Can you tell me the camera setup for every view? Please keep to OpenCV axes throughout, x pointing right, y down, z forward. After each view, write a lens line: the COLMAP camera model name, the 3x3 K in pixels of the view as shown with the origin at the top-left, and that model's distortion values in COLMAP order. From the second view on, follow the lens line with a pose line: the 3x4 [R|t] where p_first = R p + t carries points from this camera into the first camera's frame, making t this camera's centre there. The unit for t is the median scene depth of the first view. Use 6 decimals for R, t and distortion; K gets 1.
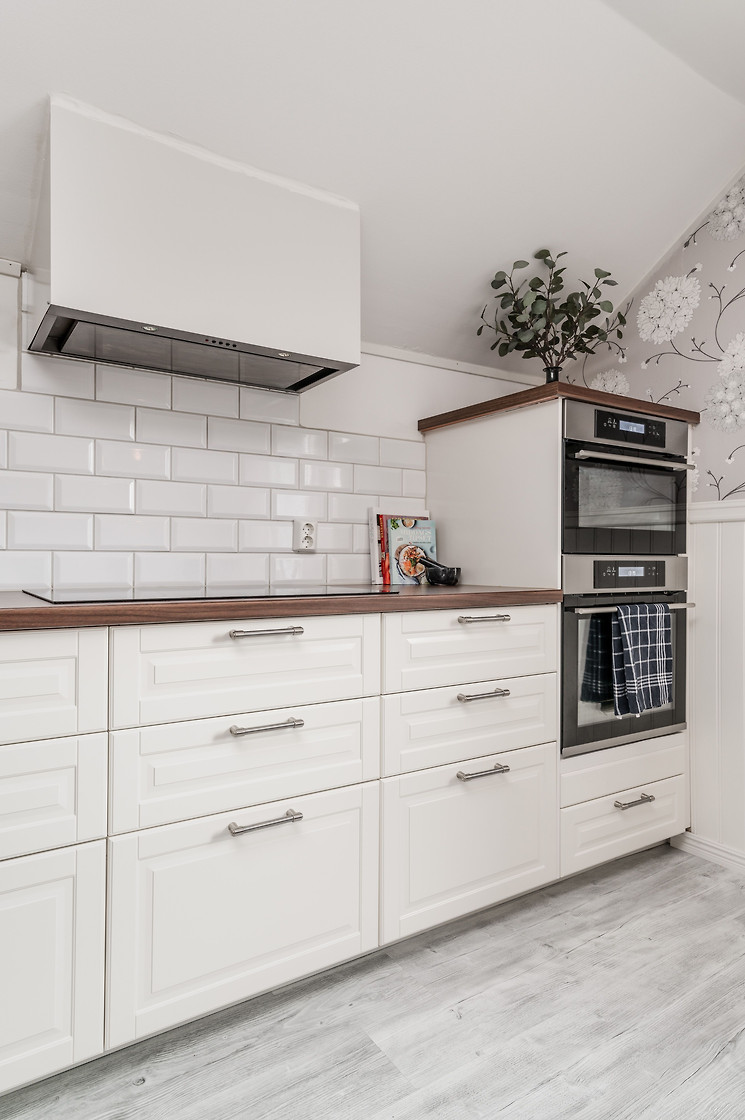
lens RADIAL K [[650.8, 0, 339.7], [0, 650.8, 557.2], [0, 0, 1]] dist [0.006942, 0.001147]
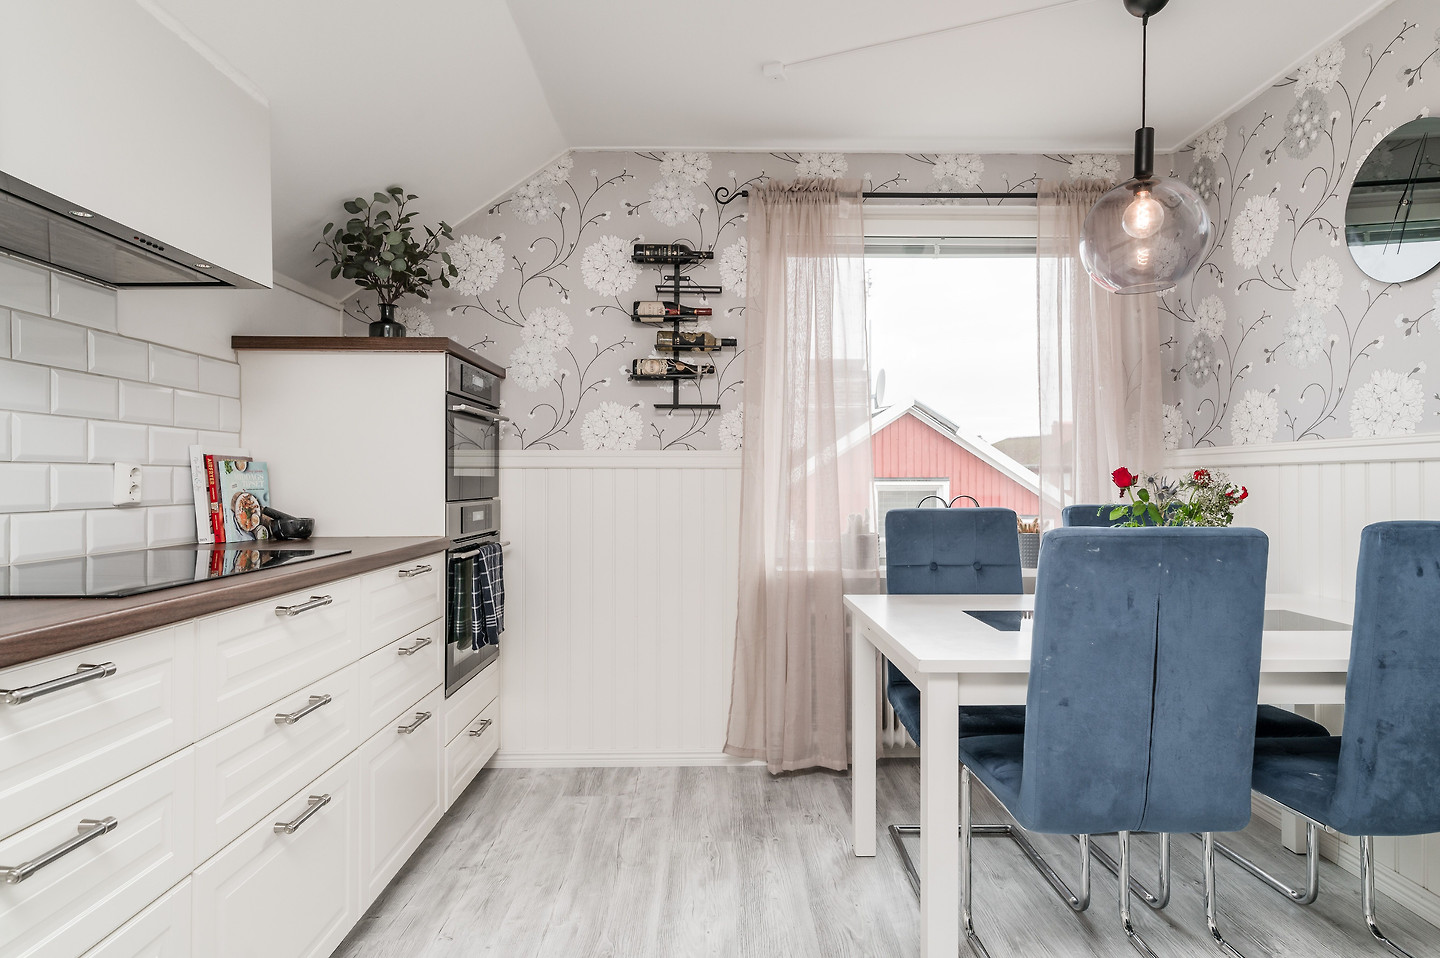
lens RADIAL K [[855.0, 0, 740.3], [0, 855.0, 481.5], [0, 0, 1]] dist [0.010786, -0.000011]
pose [[0.504563, -0.004835, 0.863361, -0.526509], [-0.000764, 0.999981, 0.006046, -0.041122], [-0.863374, -0.003710, 0.504550, -0.084605]]
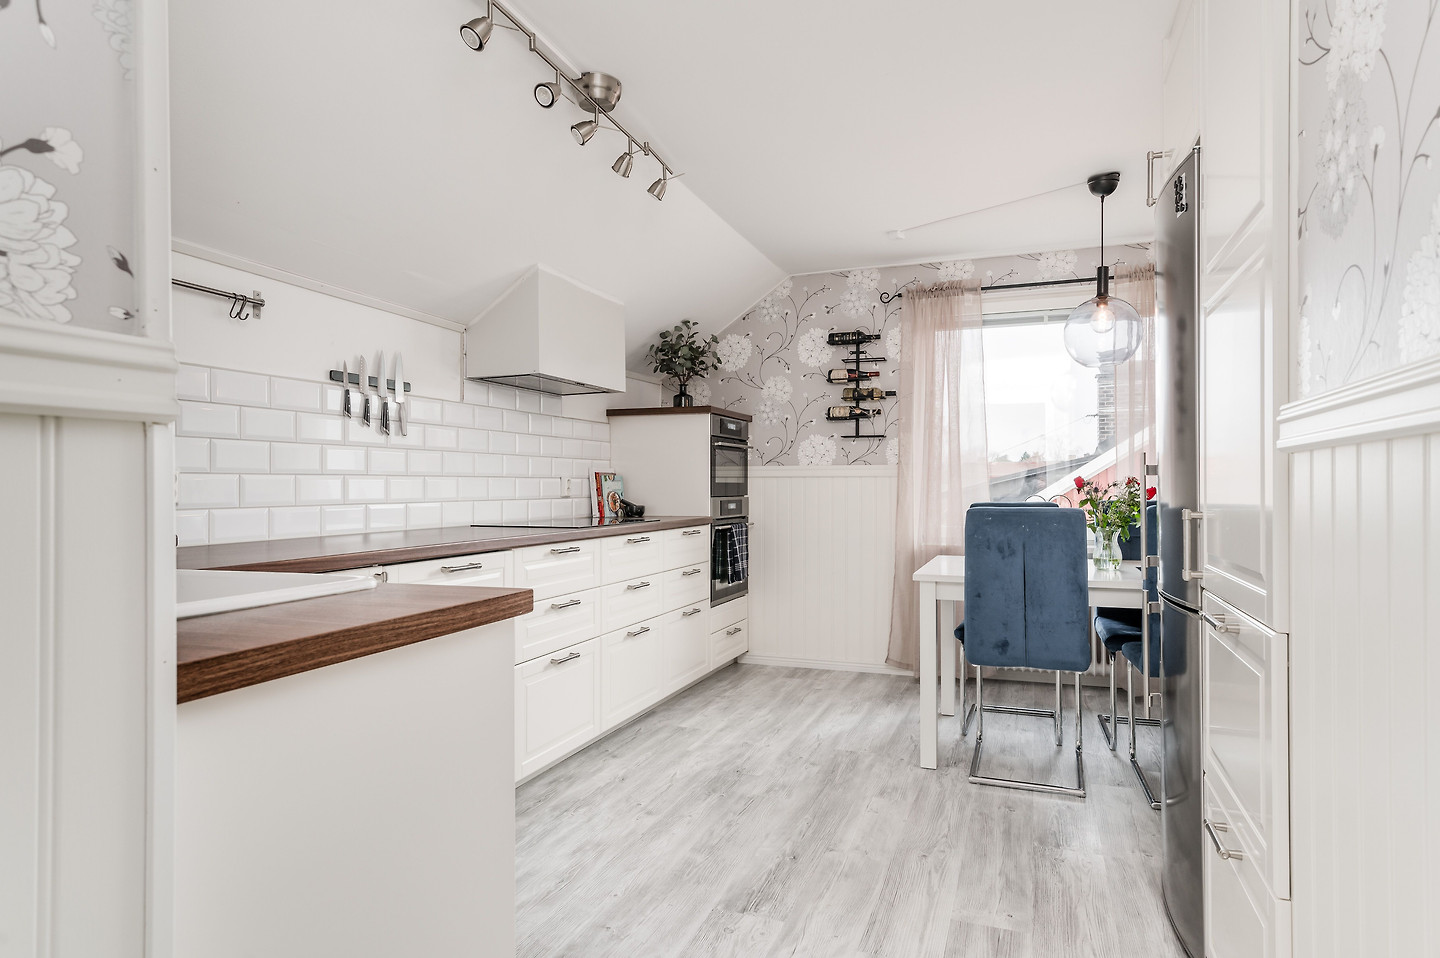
lens RADIAL K [[846.7, 0, 720.0], [0, 846.7, 479.0], [0, 0, 1]] dist [0.017173, 0.000348]
pose [[0.790968, -0.001067, 0.611856, -0.977316], [0.003855, 0.999987, -0.003239, -0.043049], [-0.611845, 0.004920, 0.790962, -0.813294]]
